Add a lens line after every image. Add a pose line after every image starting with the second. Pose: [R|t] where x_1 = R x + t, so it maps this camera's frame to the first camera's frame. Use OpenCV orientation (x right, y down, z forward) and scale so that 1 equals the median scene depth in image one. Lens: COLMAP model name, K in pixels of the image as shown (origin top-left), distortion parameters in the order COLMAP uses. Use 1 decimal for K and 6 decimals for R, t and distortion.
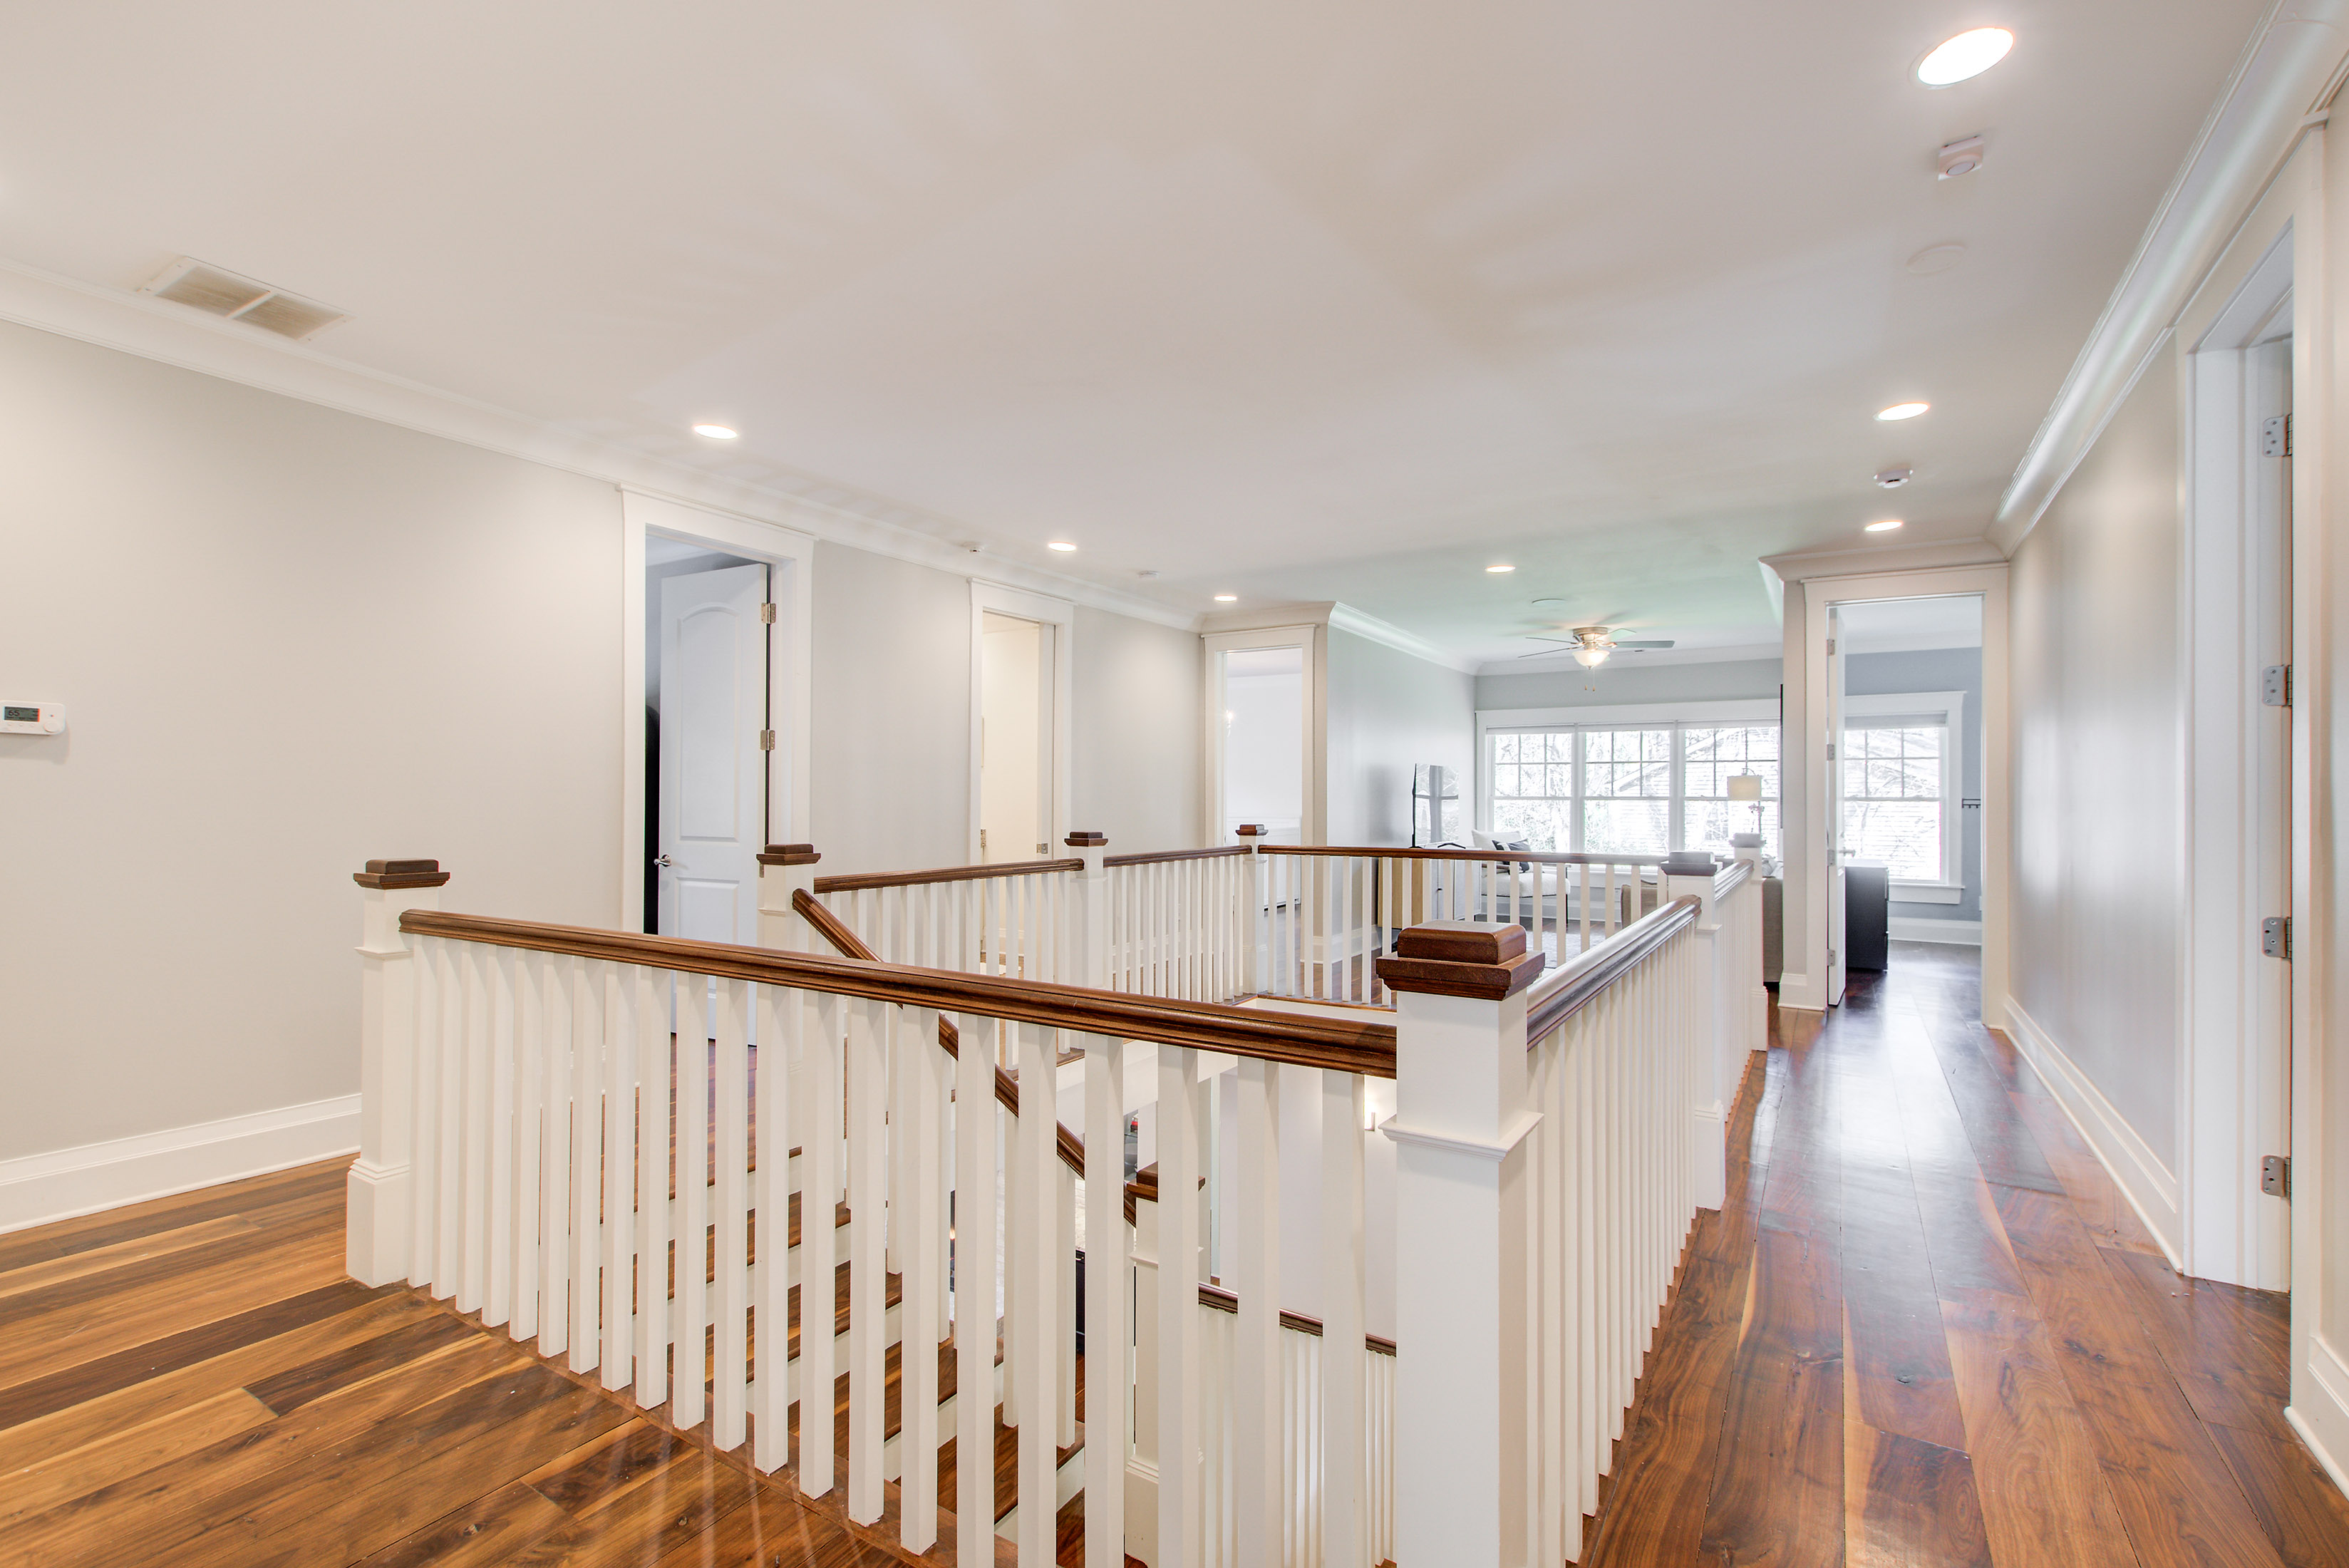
lens RADIAL K [[1056.2, 0, 1203.5], [0, 1056.2, 792.7], [0, 0, 1]] dist [0.001158, 0.000361]
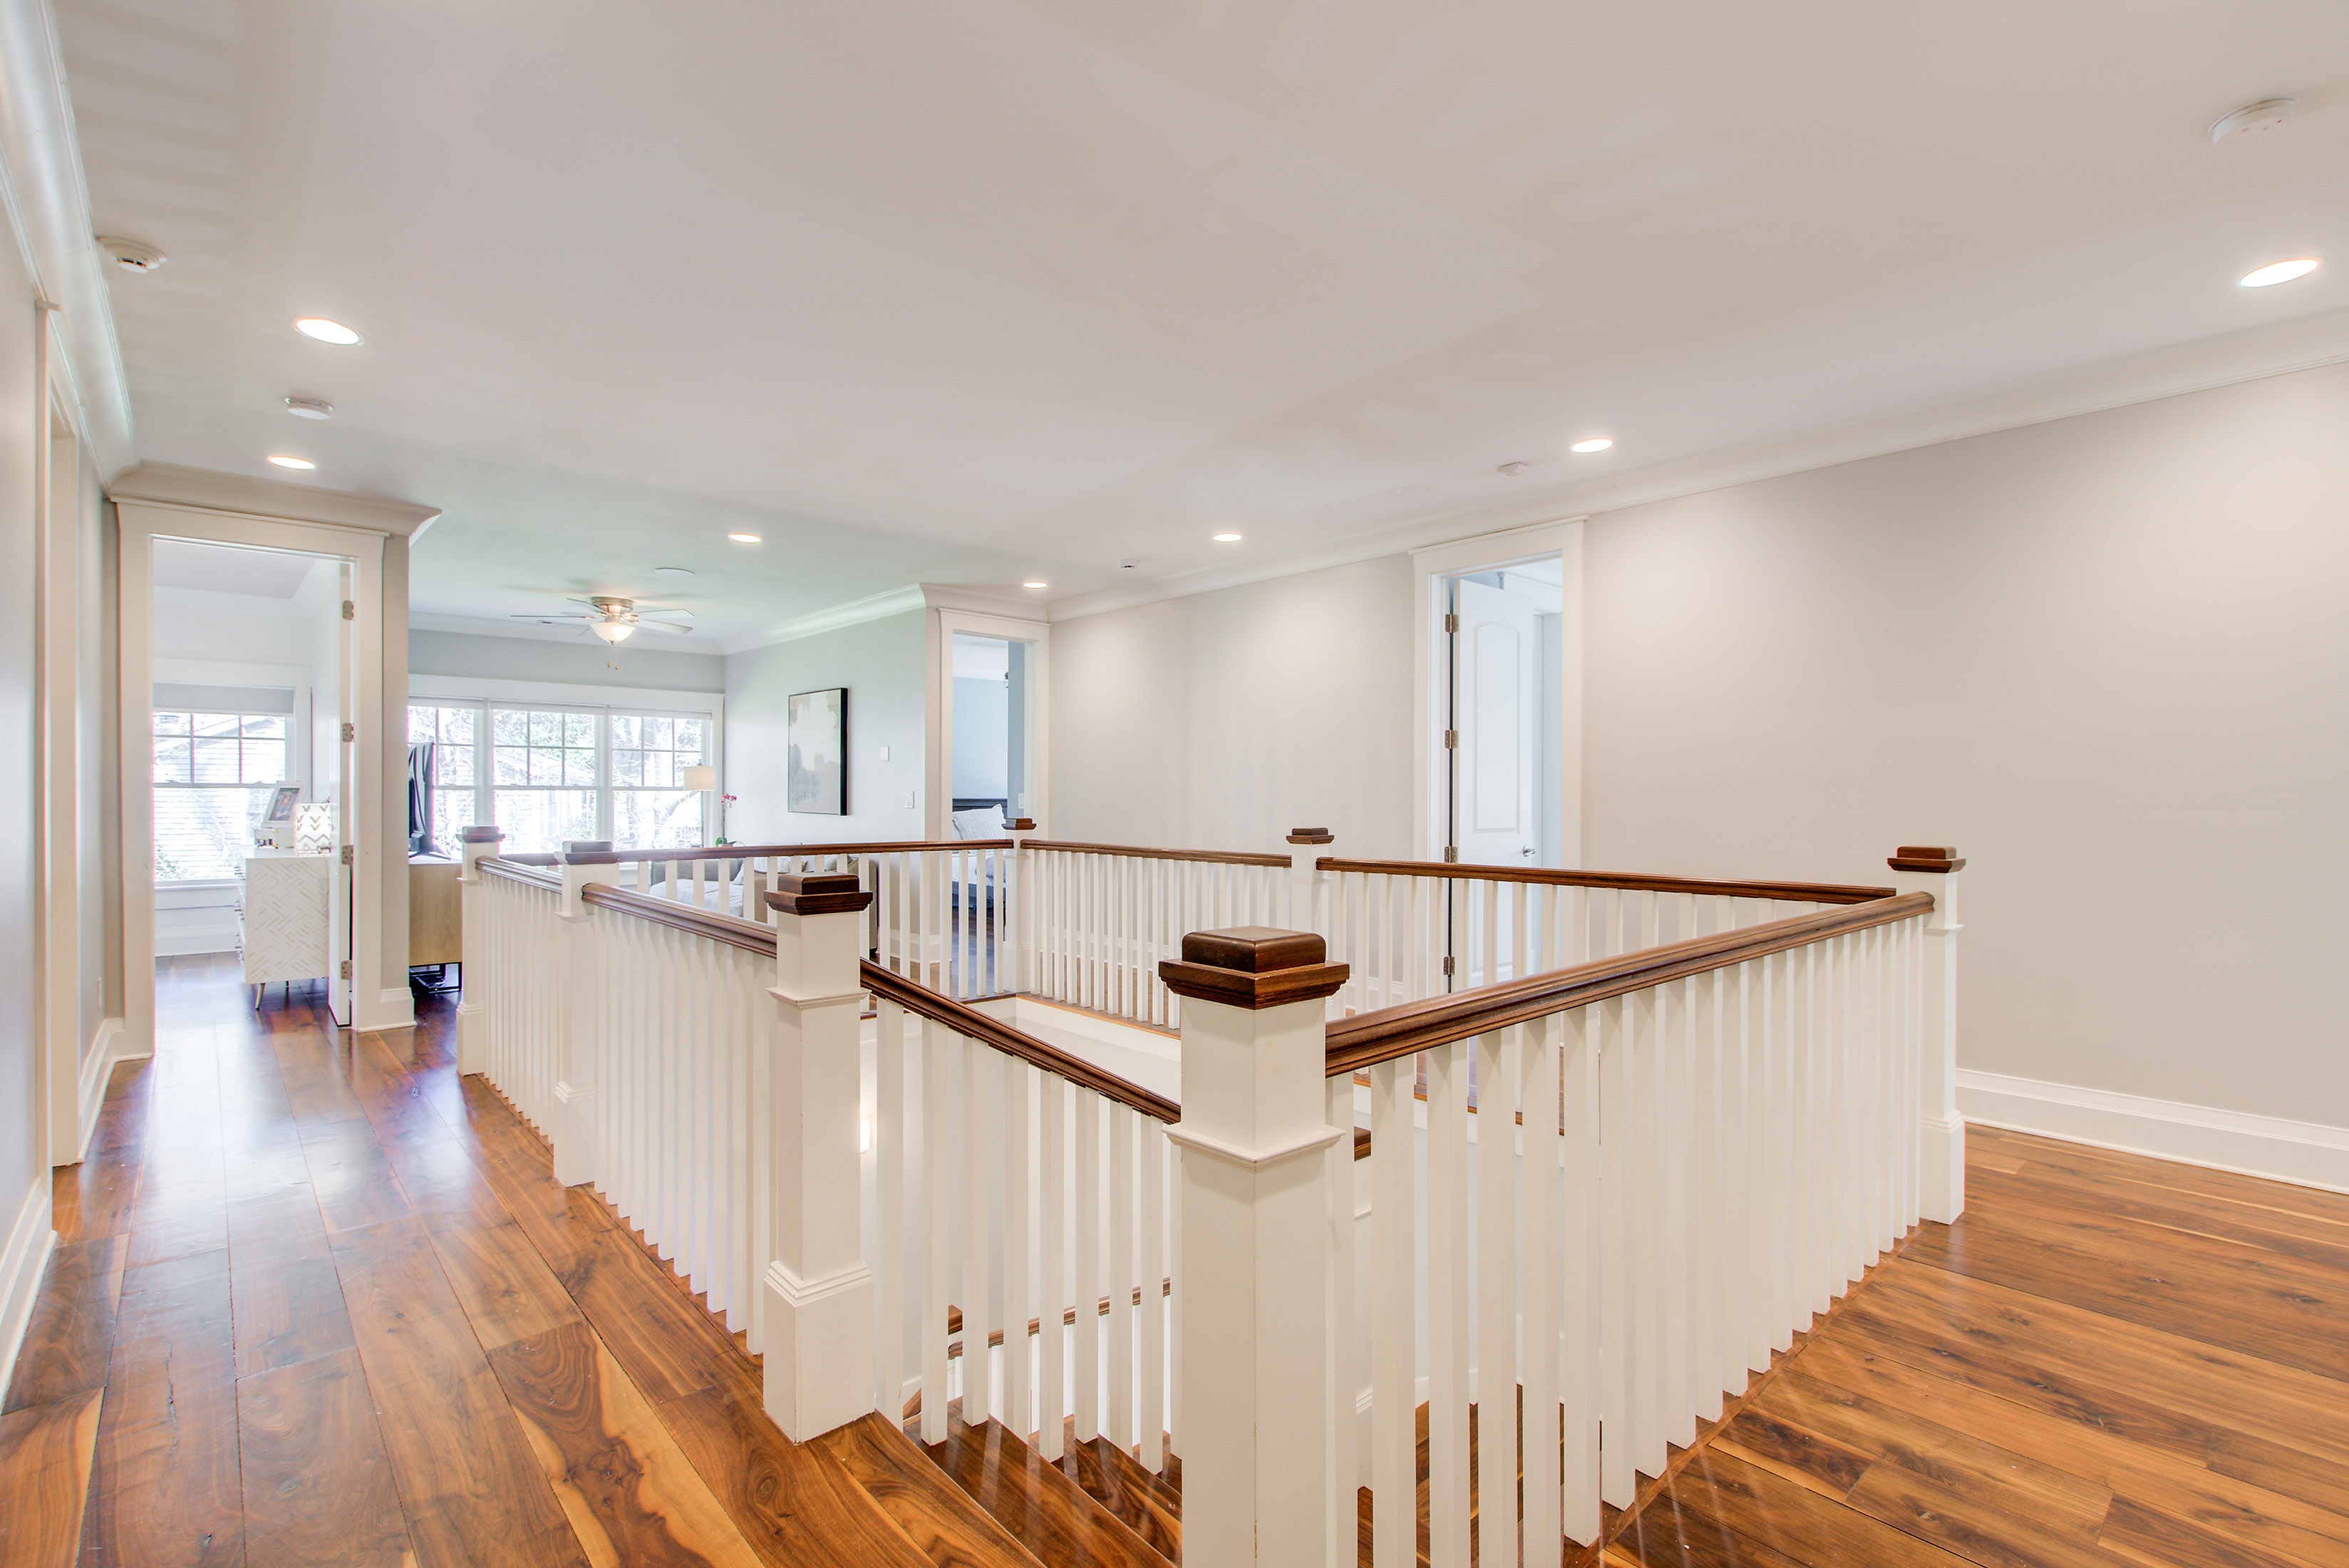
lens RADIAL K [[1056.2, 0, 1203.5], [0, 1056.2, 792.7], [0, 0, 1]] dist [0.001158, 0.000361]
pose [[0.265188, -0.005818, 0.964179, -0.417278], [-0.004263, 0.999965, 0.007206, 0.000701], [-0.964187, -0.006021, 0.265154, 0.317376]]
